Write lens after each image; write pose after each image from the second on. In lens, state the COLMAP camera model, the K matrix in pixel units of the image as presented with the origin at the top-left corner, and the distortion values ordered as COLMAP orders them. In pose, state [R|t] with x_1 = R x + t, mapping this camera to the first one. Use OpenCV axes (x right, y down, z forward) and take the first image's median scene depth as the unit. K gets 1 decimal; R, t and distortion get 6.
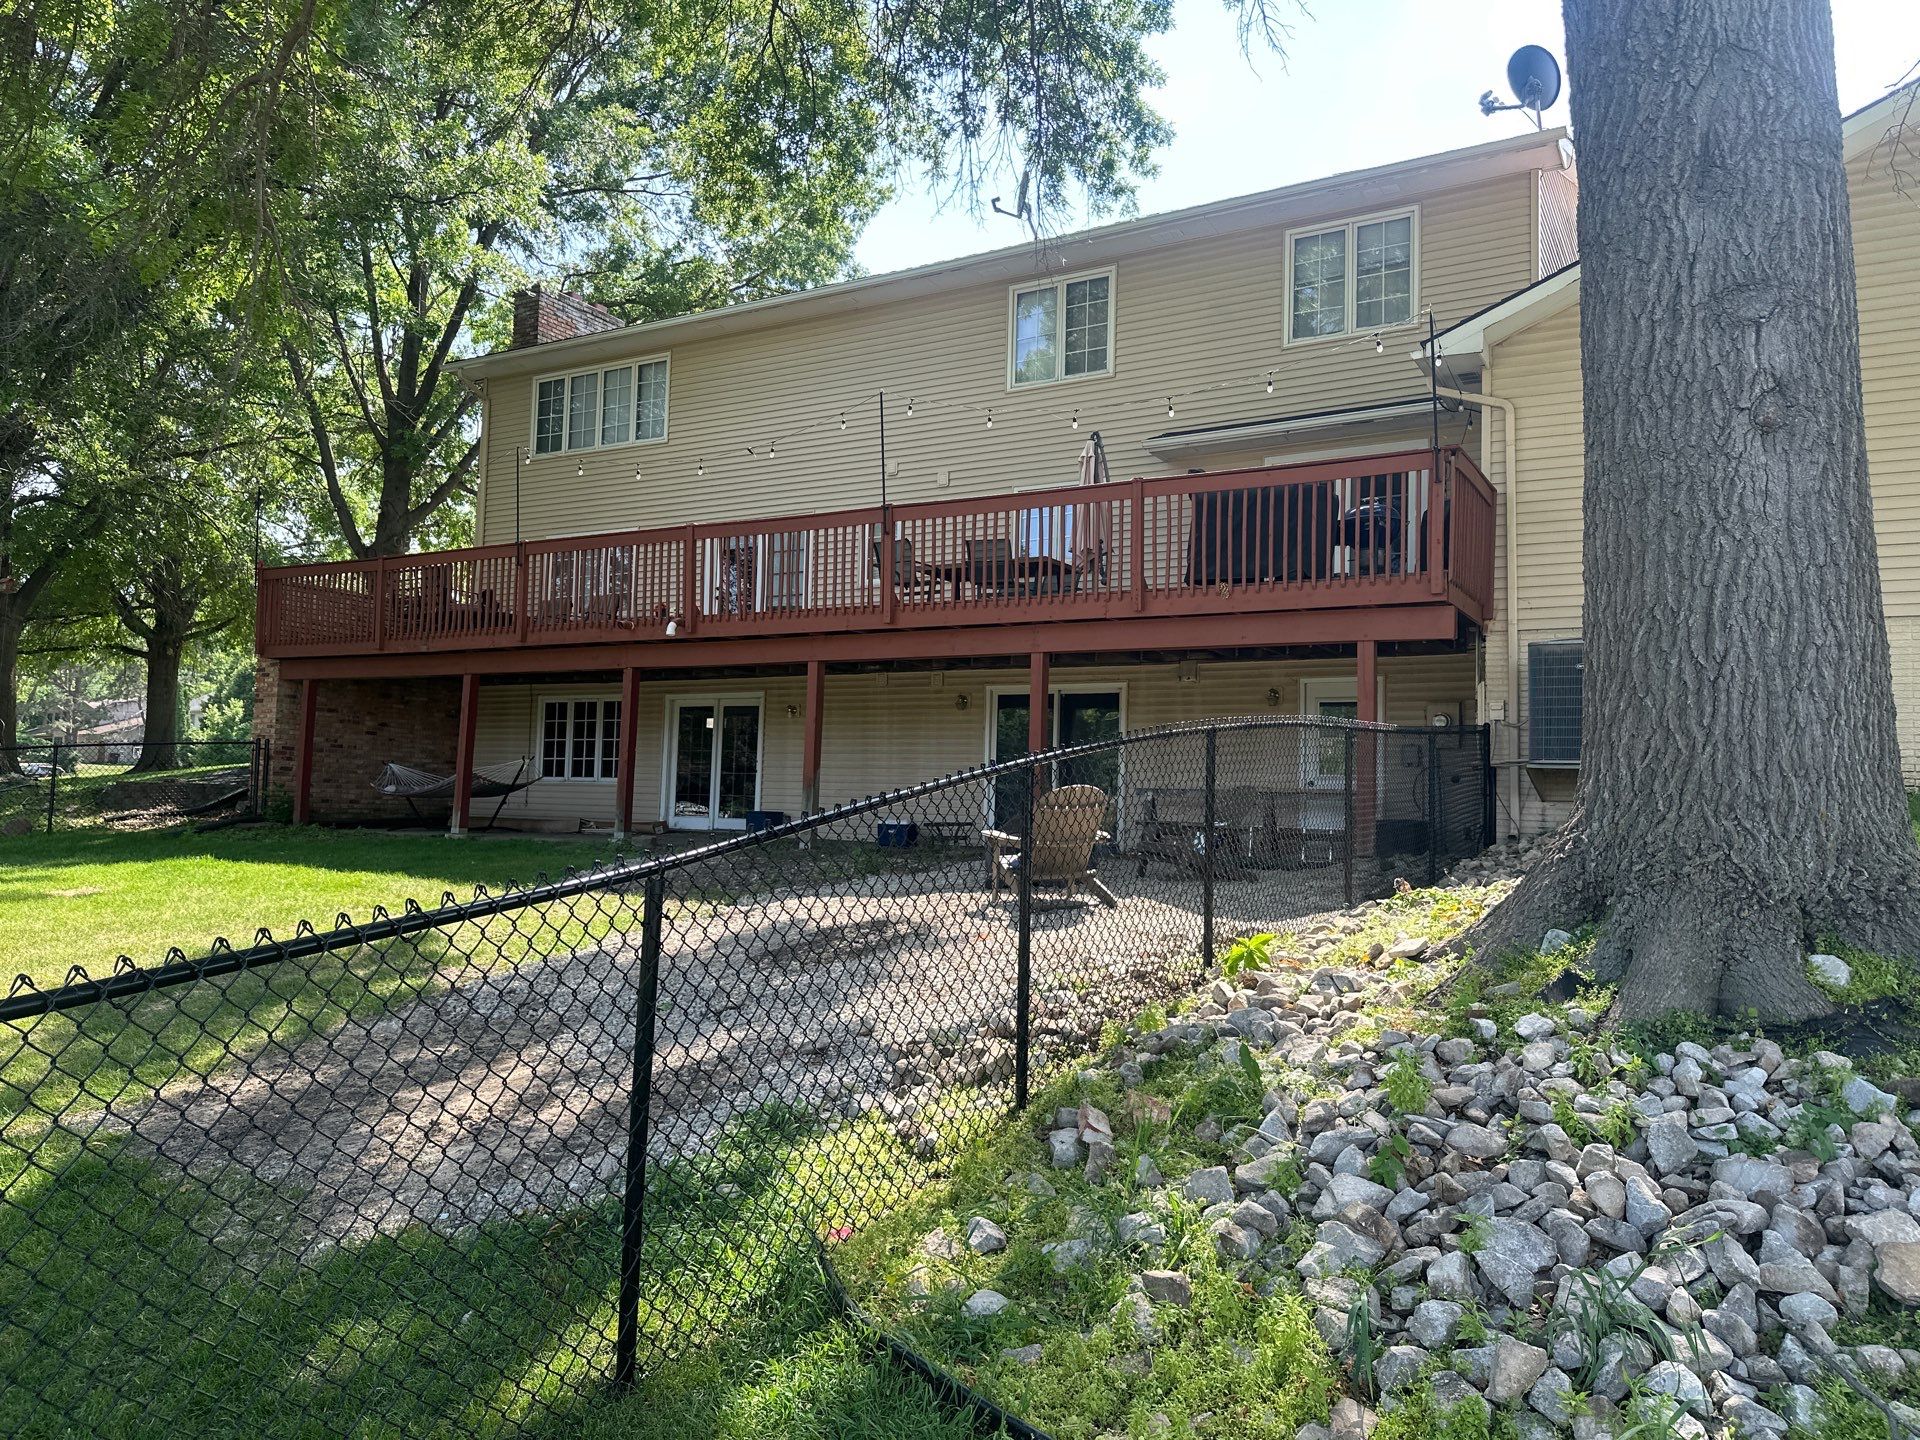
lens RADIAL K [[1351.1, 0, 973.8], [0, 1351.1, 704.2], [0, 0, 1]] dist [0.051195, -0.063746]
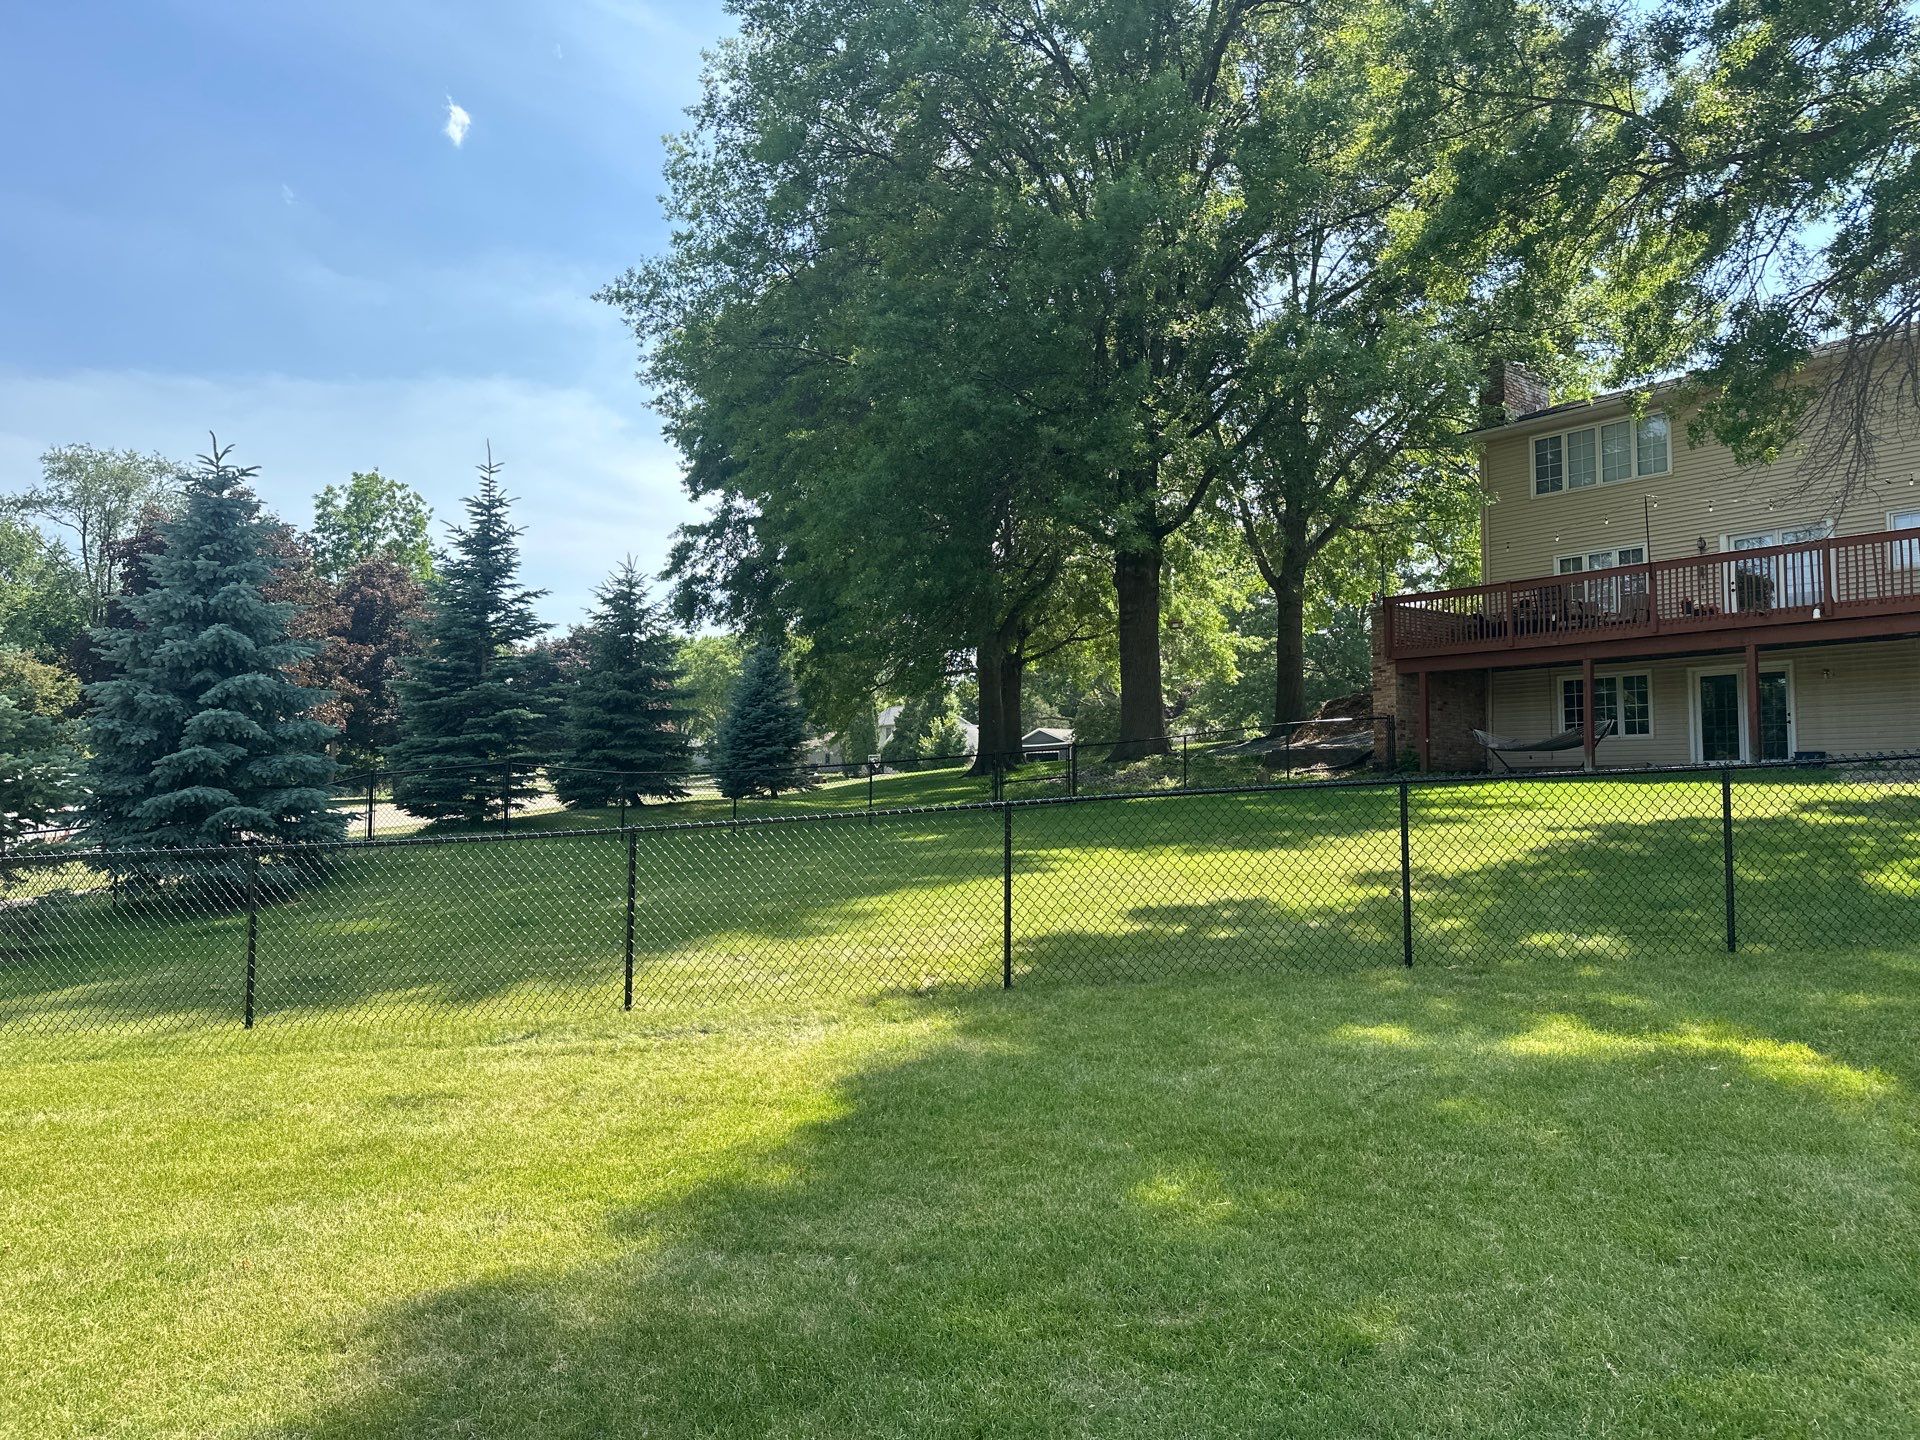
lens RADIAL K [[1339.3, 0, 980.2], [0, 1339.3, 711.8], [0, 0, 1]] dist [0.065511, -0.075436]
pose [[0.934554, -0.052053, -0.351994, -0.574179], [0.054576, 0.998506, -0.002759, 0.002343], [0.351612, -0.016632, 0.935998, -0.660711]]
